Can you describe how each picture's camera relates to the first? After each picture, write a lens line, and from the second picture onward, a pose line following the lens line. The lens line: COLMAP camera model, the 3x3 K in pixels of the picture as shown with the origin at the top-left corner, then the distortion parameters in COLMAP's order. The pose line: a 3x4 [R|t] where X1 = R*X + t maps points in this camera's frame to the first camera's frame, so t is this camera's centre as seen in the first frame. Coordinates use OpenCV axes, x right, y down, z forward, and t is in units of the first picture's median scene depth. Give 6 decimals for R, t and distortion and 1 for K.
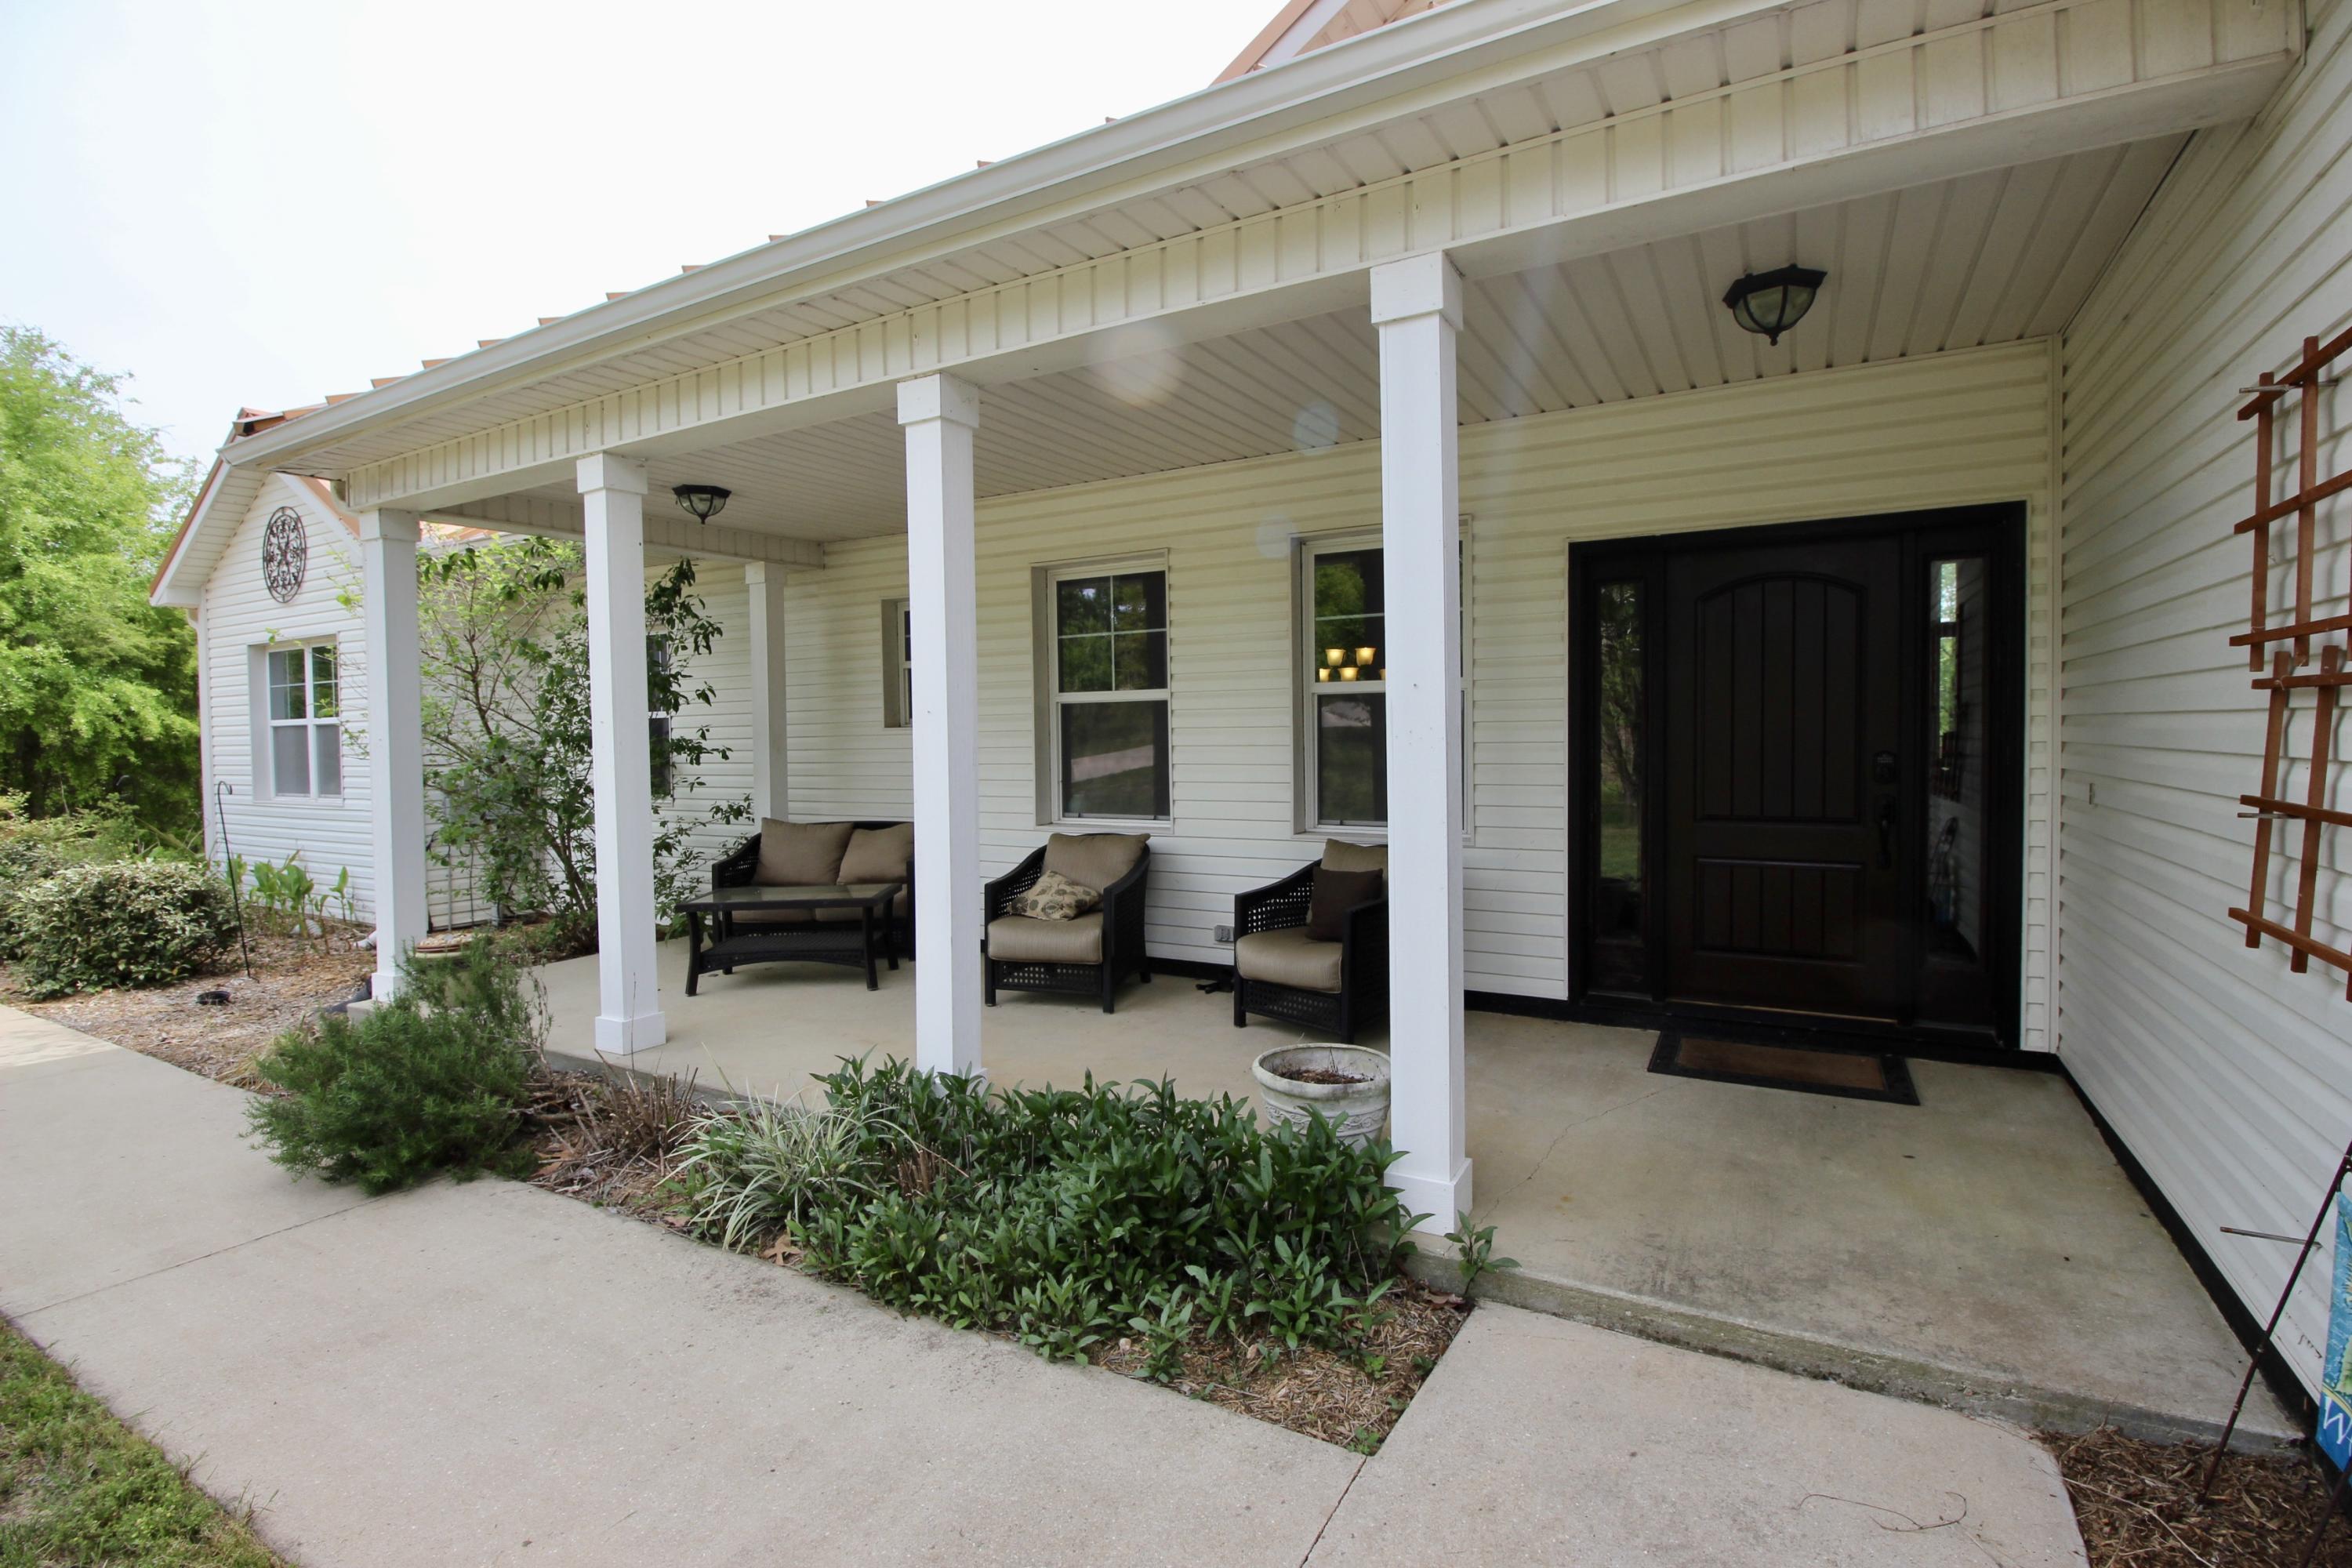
lens RADIAL K [[1089.7, 0, 1184.1], [0, 1089.7, 764.7], [0, 0, 1]] dist [0.001796, -0.011441]
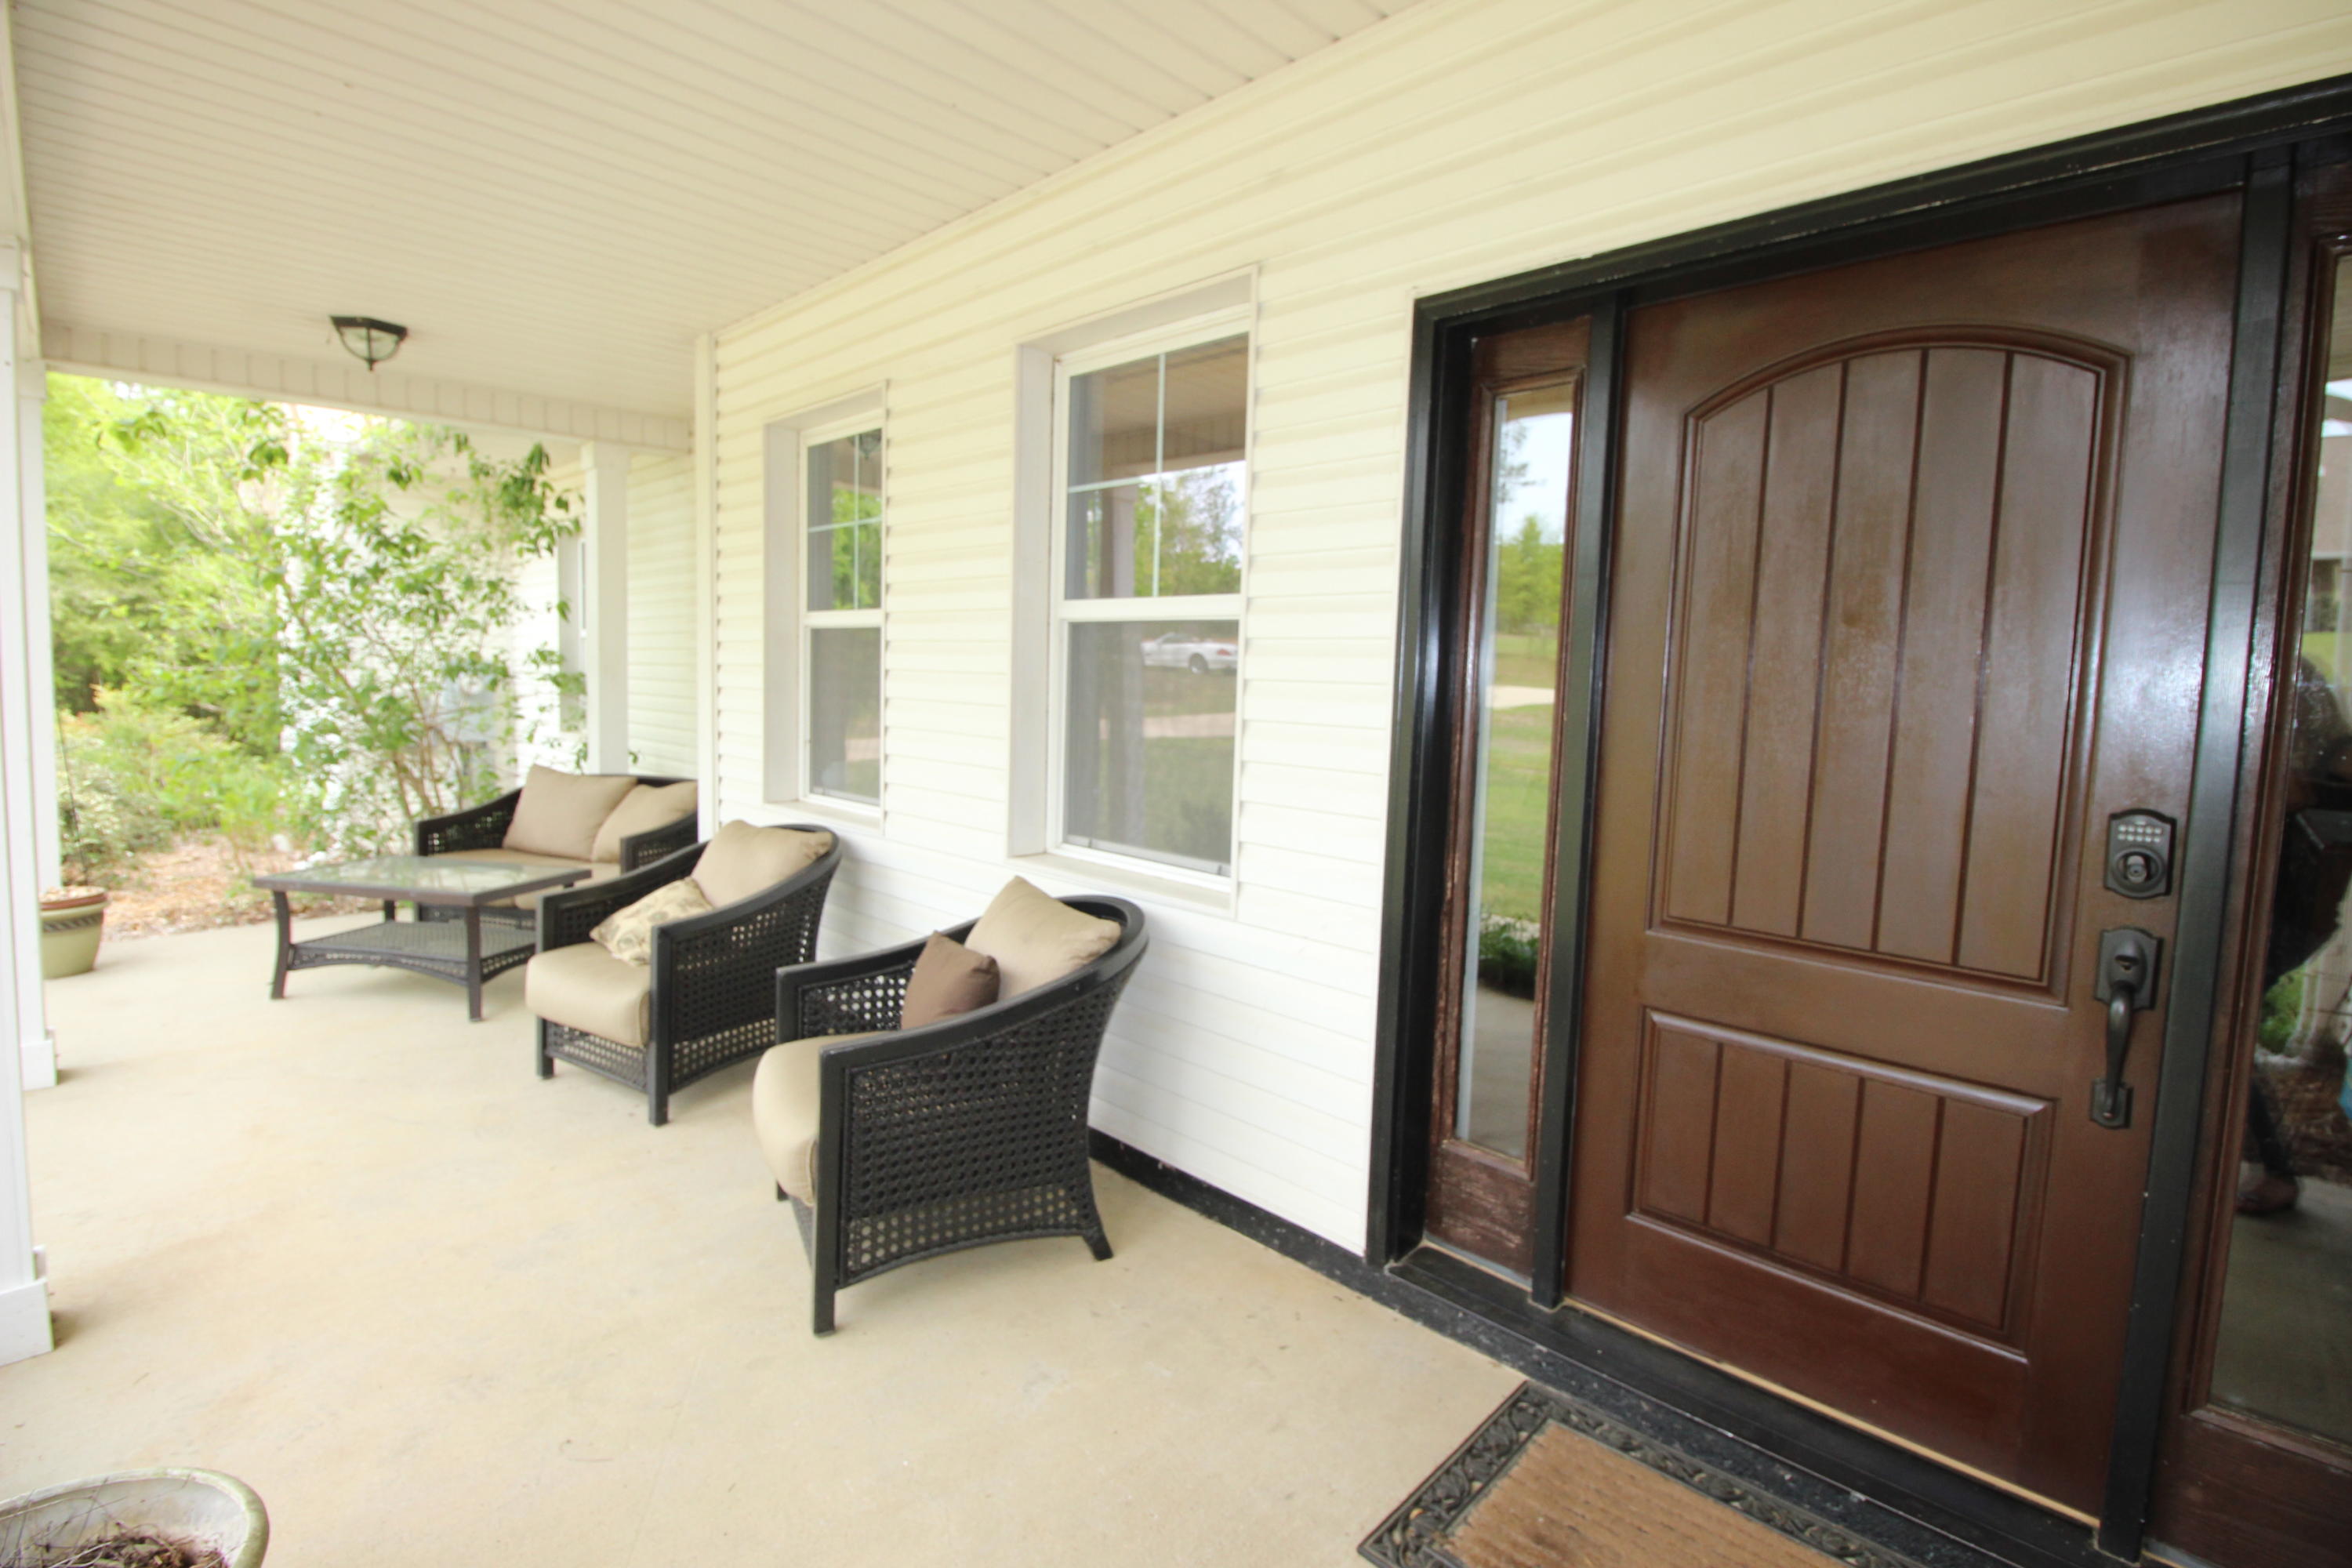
lens RADIAL K [[1089.7, 0, 1184.1], [0, 1089.7, 764.7], [0, 0, 1]] dist [0.001796, -0.011441]
pose [[0.965183, 0.065415, -0.253264, 0.320427], [-0.052748, 0.997009, 0.056494, -0.023442], [0.256202, -0.041168, 0.965746, 0.430668]]
